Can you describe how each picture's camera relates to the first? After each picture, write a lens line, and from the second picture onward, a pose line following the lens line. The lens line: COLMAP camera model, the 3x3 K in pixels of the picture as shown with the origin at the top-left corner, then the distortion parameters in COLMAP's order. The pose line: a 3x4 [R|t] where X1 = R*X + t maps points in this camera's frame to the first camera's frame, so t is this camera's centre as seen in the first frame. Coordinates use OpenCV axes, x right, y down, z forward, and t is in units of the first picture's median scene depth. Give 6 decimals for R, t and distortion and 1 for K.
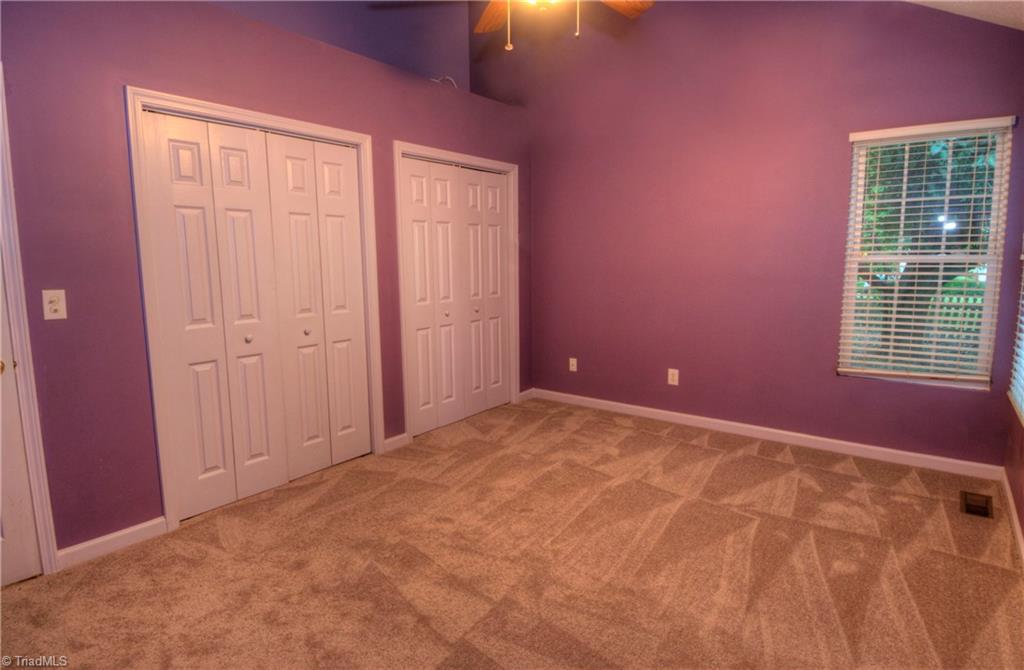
lens RADIAL K [[536.0, 0, 512.9], [0, 536.0, 324.8], [0, 0, 1]] dist [0.020401, -0.020153]
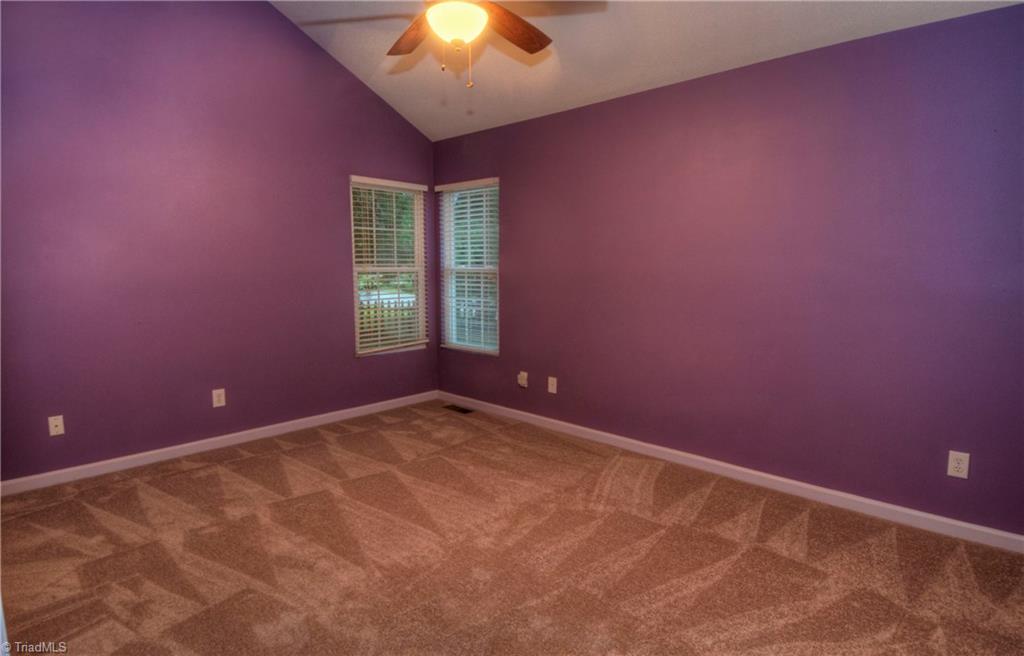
lens RADIAL K [[520.5, 0, 512.2], [0, 520.5, 331.6], [0, 0, 1]] dist [0.001175, -0.000106]
pose [[0.125797, -0.112144, 0.985697, -0.633548], [0.124057, 0.987569, 0.096524, -0.048308], [-0.984269, 0.110140, 0.138145, 0.473811]]
